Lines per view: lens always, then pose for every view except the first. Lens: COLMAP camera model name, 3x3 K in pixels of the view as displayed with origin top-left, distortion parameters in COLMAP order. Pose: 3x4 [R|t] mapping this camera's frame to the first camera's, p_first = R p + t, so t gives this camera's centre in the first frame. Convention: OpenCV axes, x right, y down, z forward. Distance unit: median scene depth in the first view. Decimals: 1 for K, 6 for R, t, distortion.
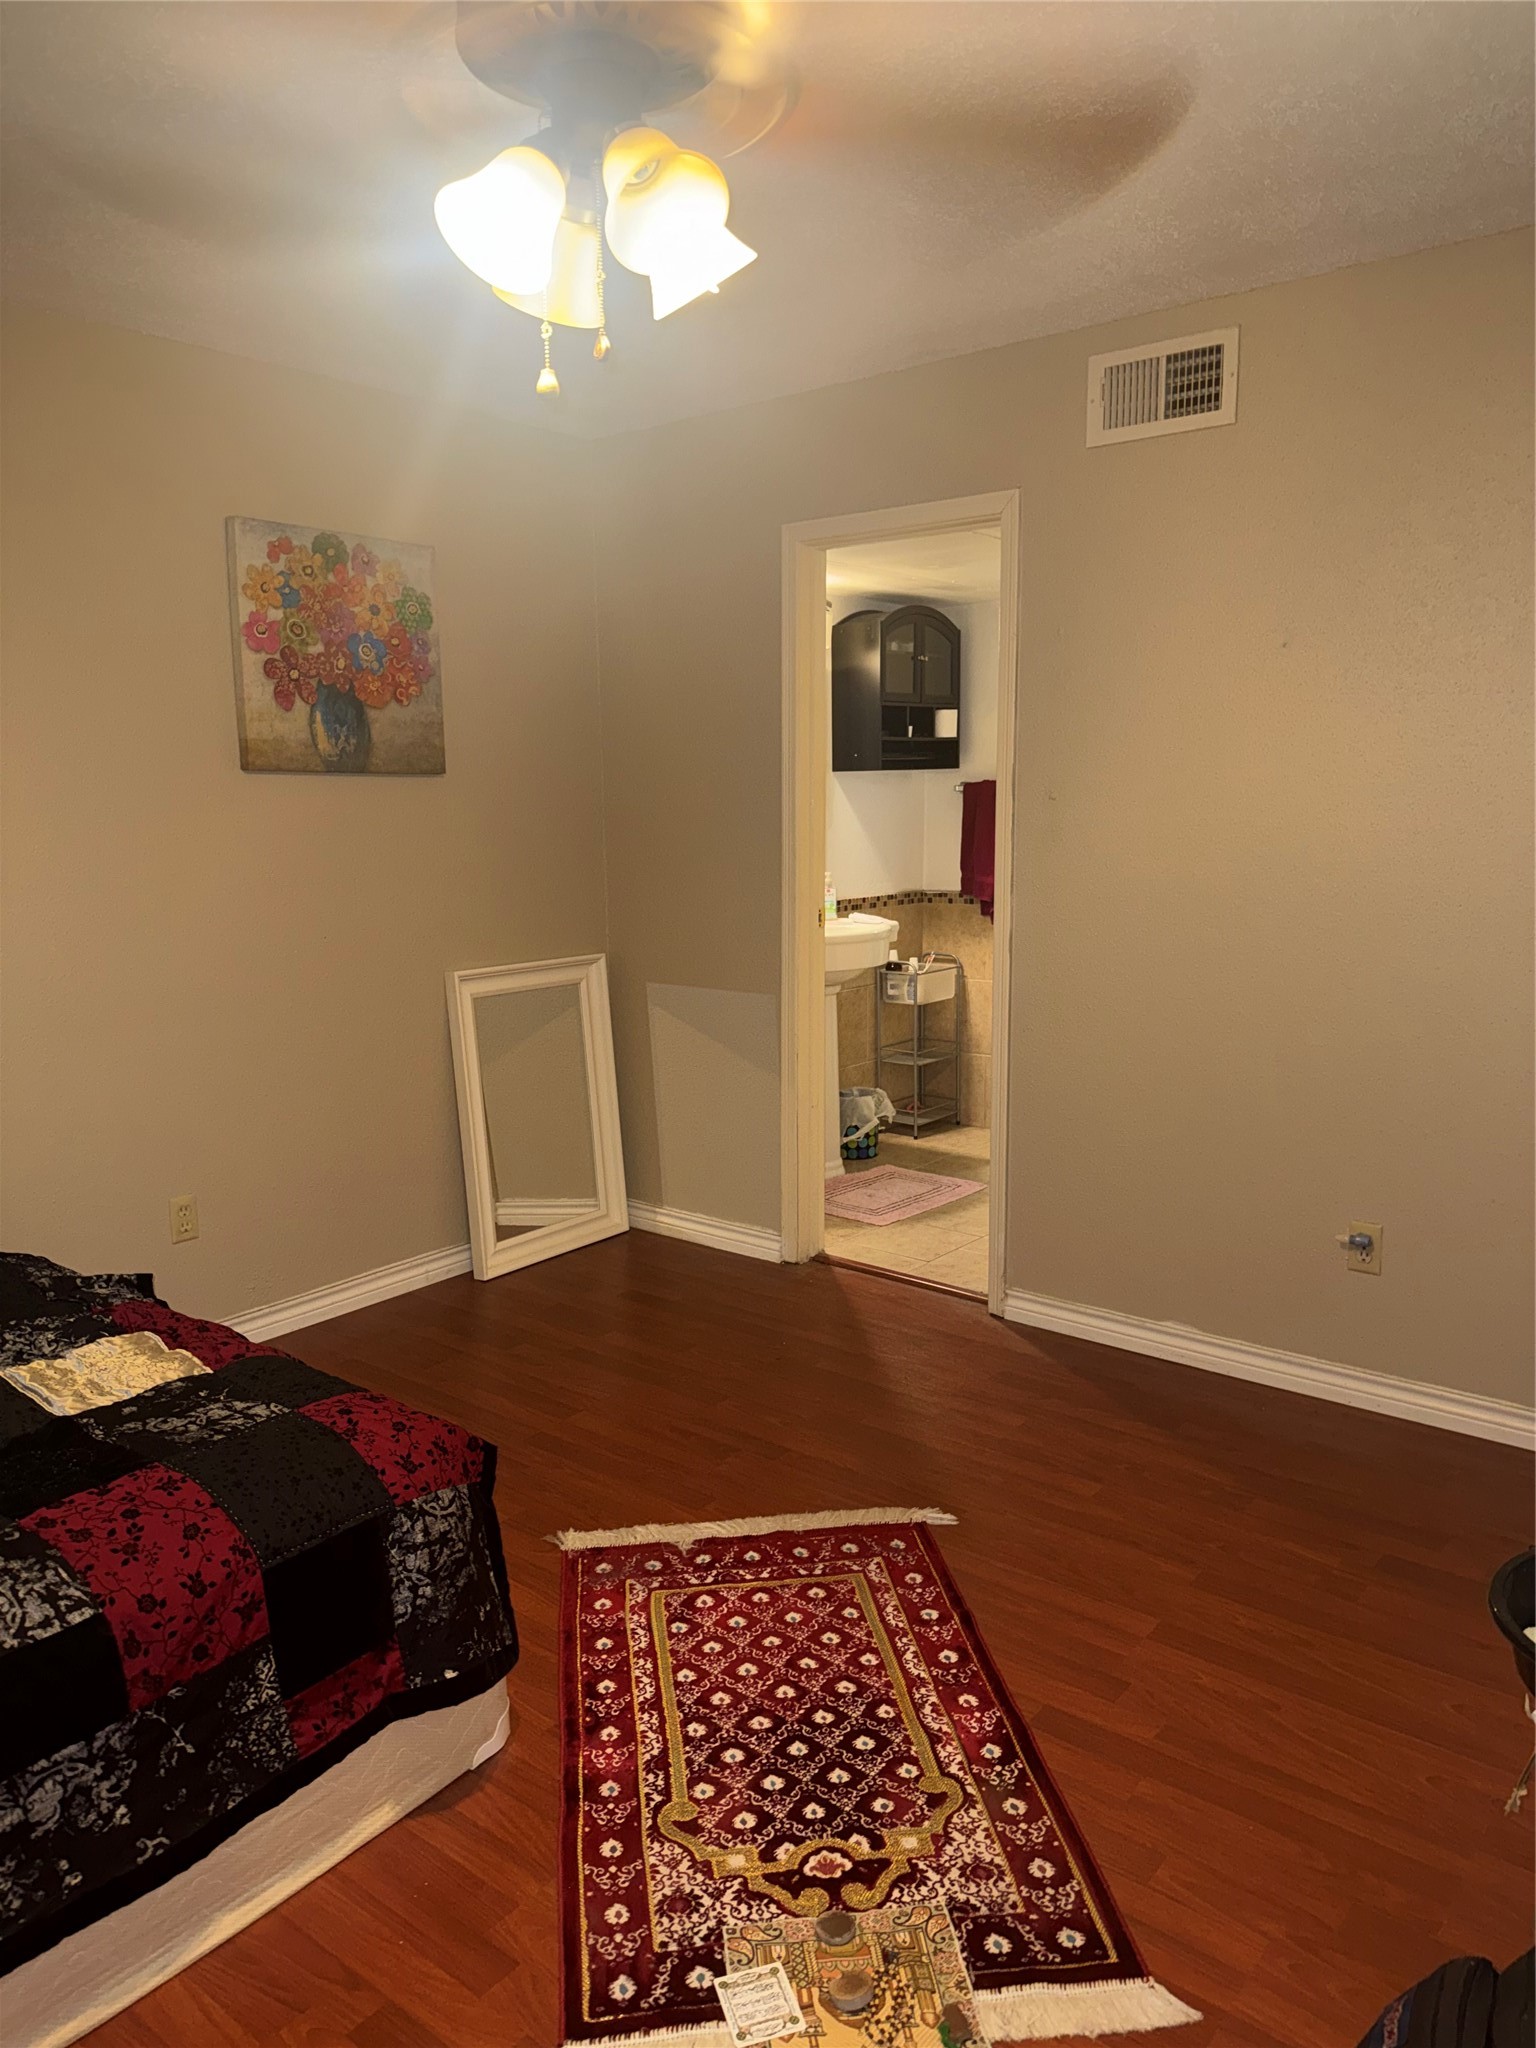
lens RADIAL K [[1411.0, 0, 768.0], [0, 1411.0, 1024.0], [0, 0, 1]] dist [-0.015410, -0.000769]
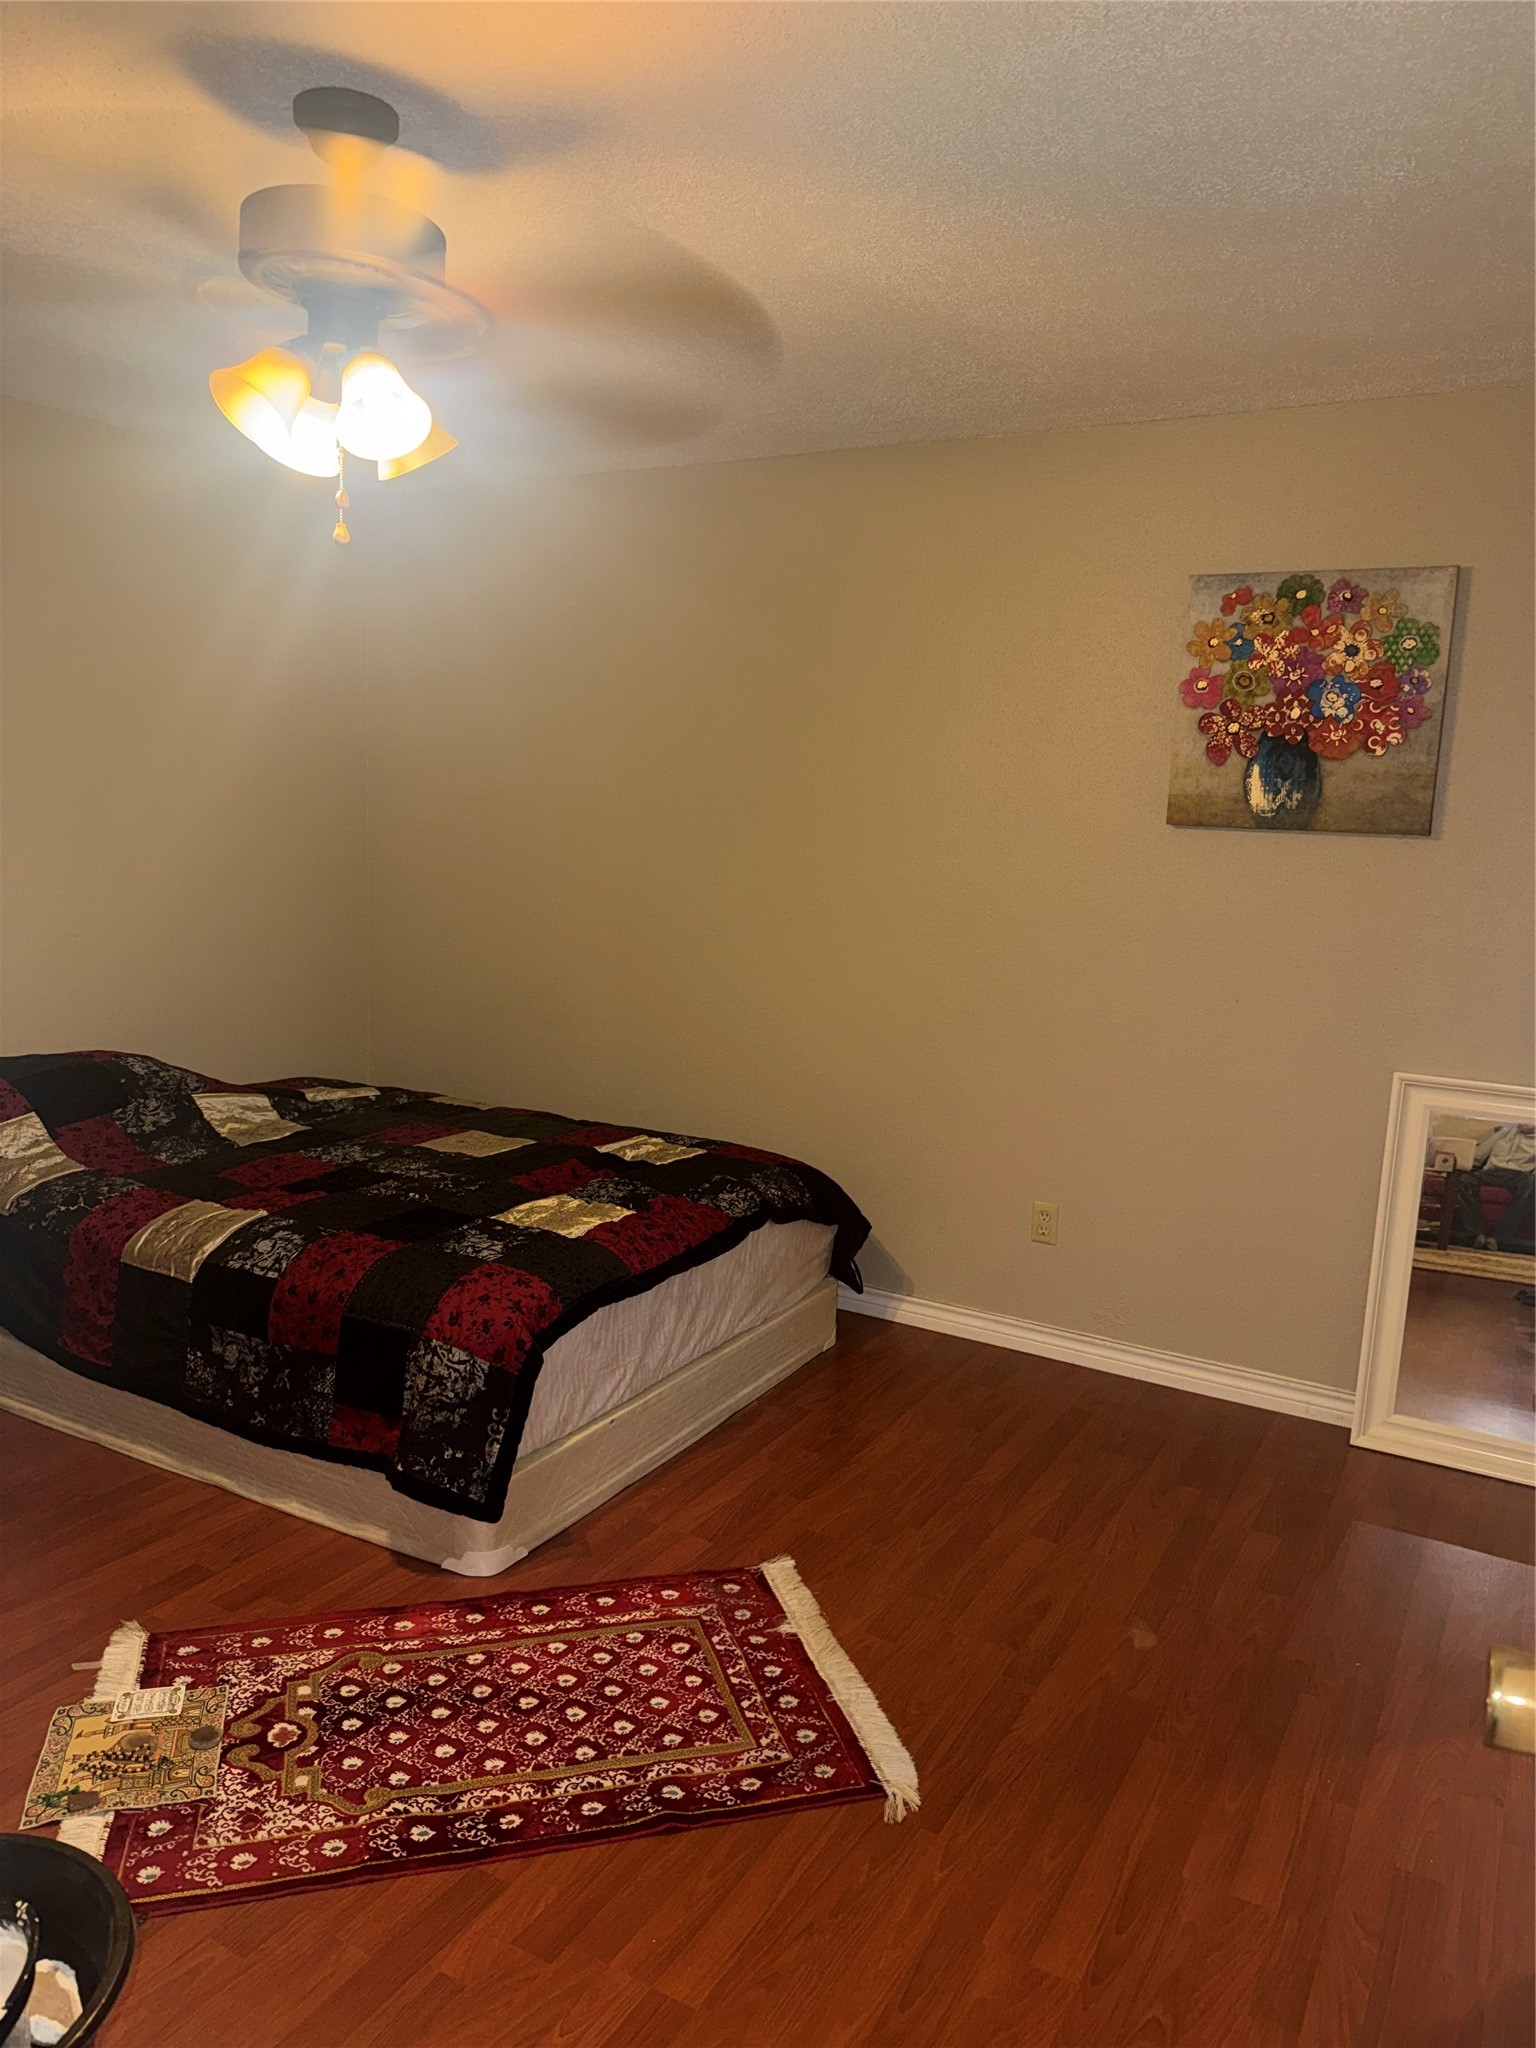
lens RADIAL K [[1441.3, 0, 768.3], [0, 1441.3, 1017.7], [0, 0, 1]] dist [0.006099, -0.020754]
pose [[0.173822, 0.148686, -0.973488, 0.699565], [-0.199490, 0.973357, 0.113046, -0.118340], [0.964360, 0.174551, 0.198853, 0.610695]]
